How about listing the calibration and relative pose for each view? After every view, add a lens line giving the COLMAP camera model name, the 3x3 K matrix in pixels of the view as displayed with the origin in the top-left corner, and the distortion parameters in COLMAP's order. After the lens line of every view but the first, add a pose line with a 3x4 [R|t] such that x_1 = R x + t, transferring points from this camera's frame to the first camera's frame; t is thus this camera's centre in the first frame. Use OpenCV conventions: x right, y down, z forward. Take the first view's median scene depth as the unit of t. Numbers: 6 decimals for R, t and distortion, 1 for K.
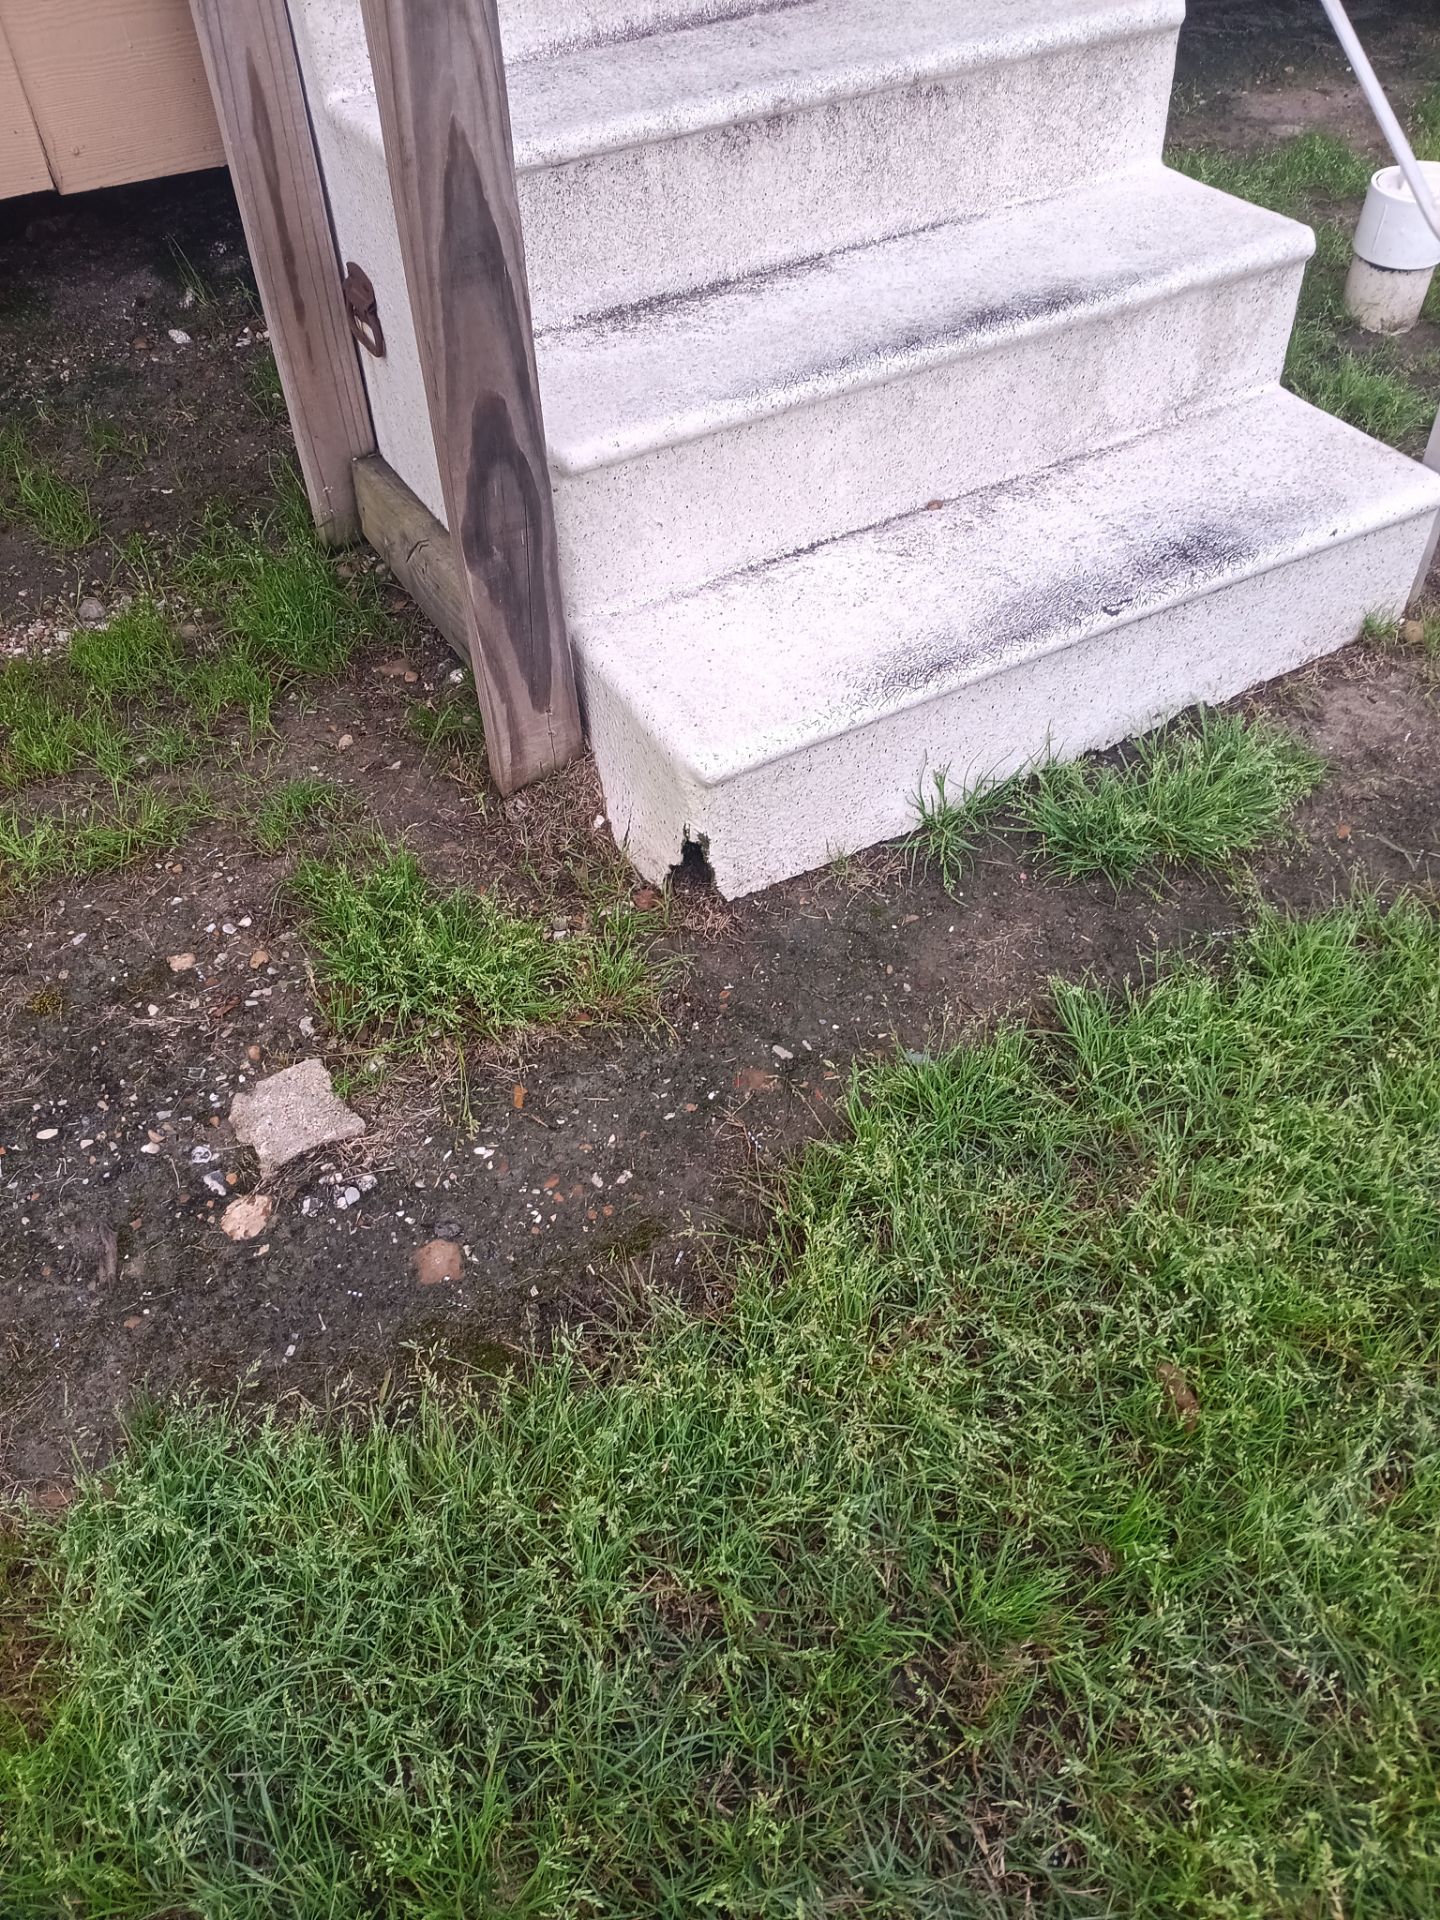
lens RADIAL K [[1454.7, 0, 722.3], [0, 1454.7, 955.1], [0, 0, 1]] dist [0.083870, -0.208386]
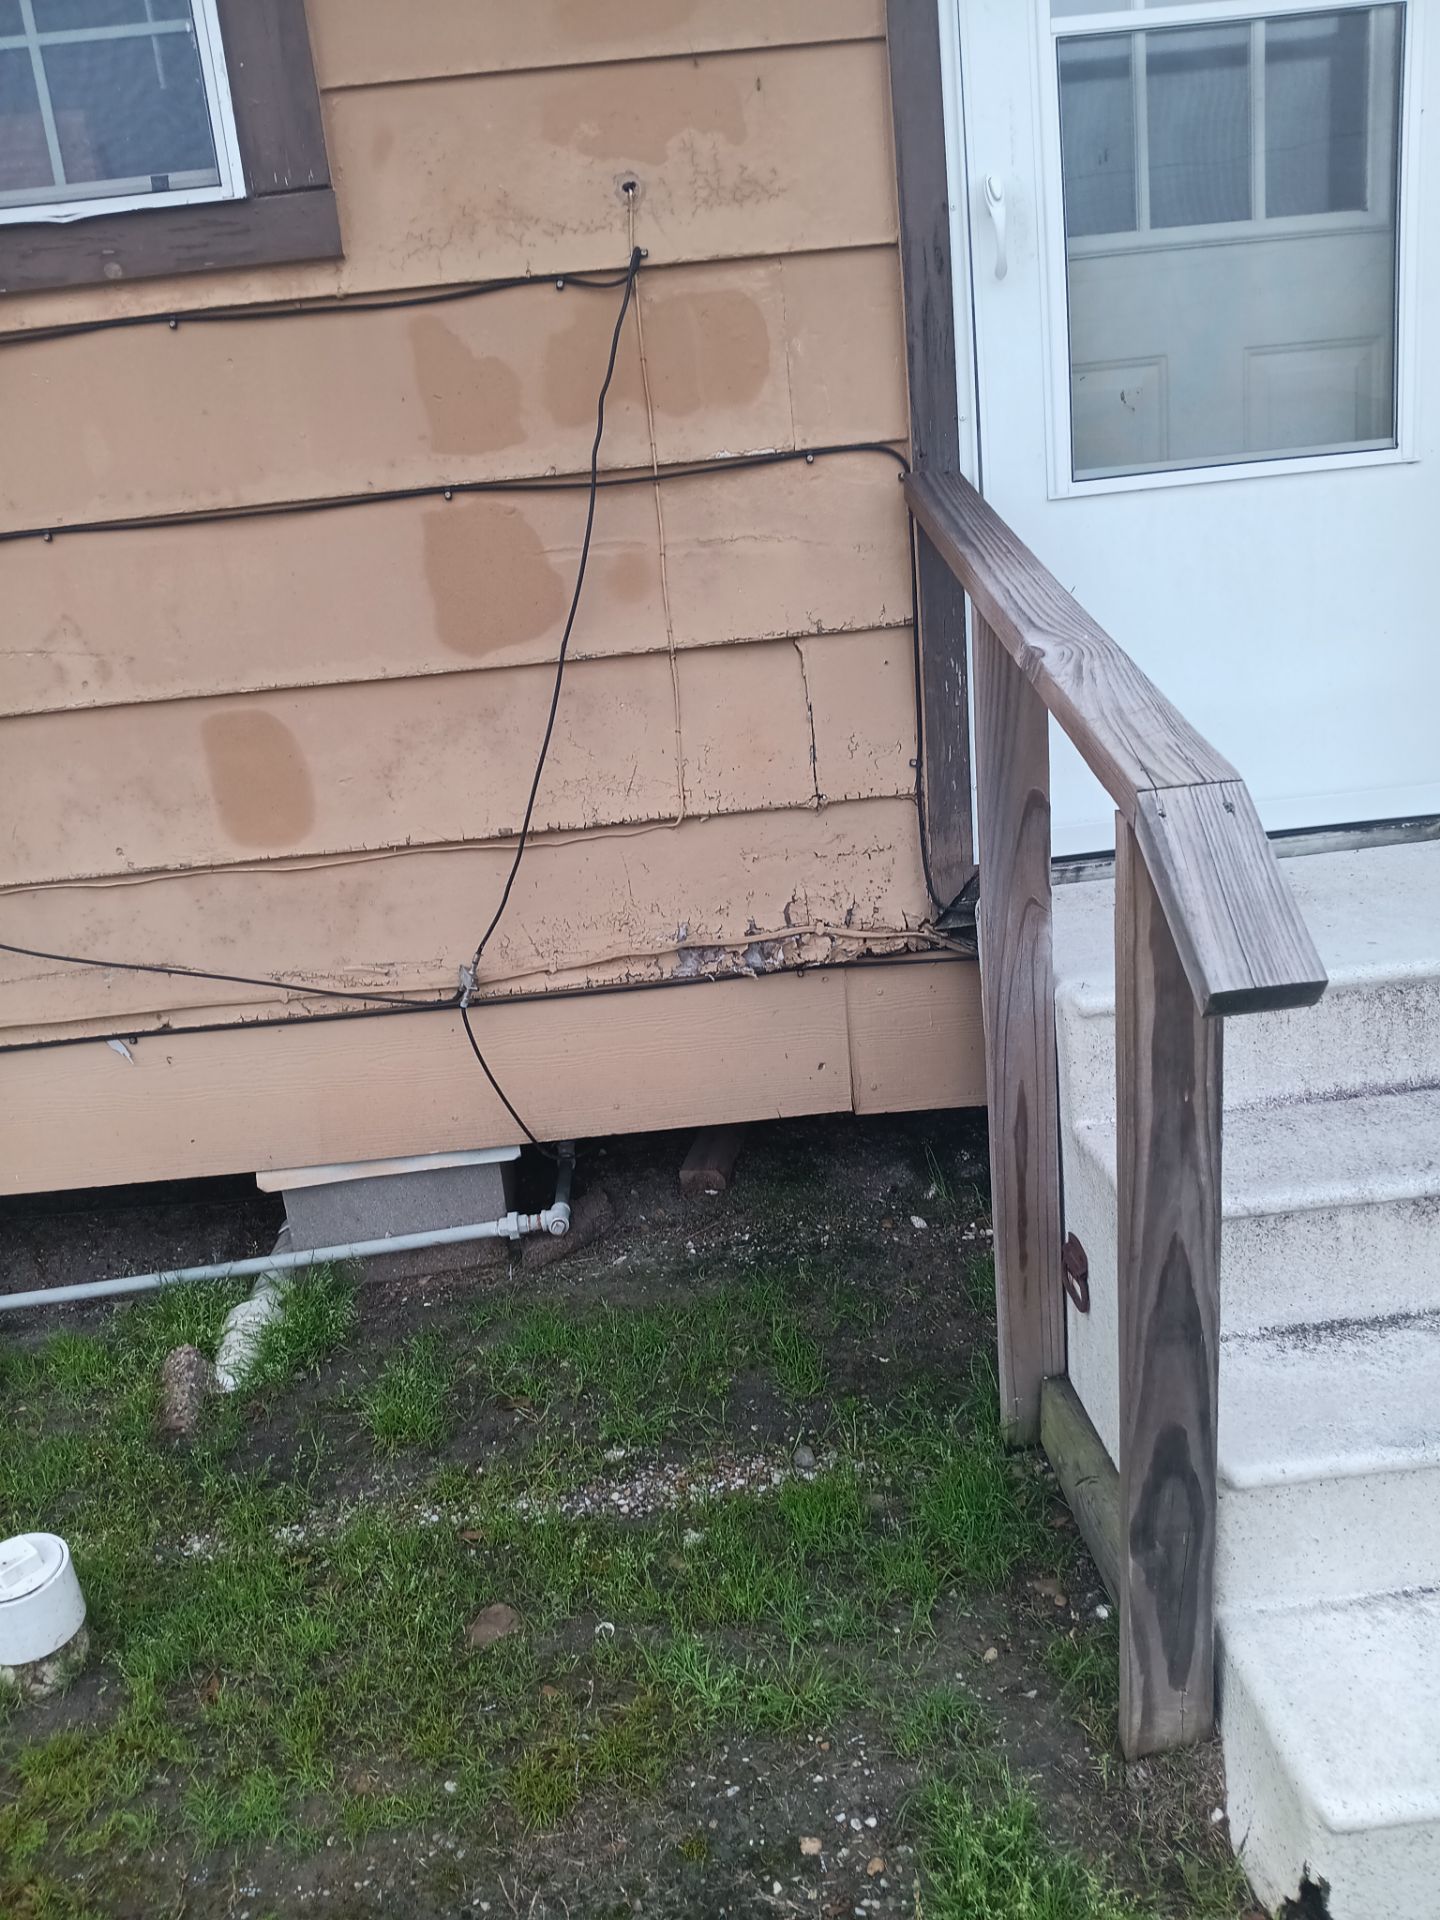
lens RADIAL K [[1449.3, 0, 720.8], [0, 1449.3, 956.3], [0, 0, 1]] dist [0.095336, -0.216976]
pose [[0.893297, 0.074773, -0.443204, 0.009722], [-0.278697, 0.865768, -0.415660, -0.091969], [0.352632, 0.494827, 0.794227, -0.216168]]
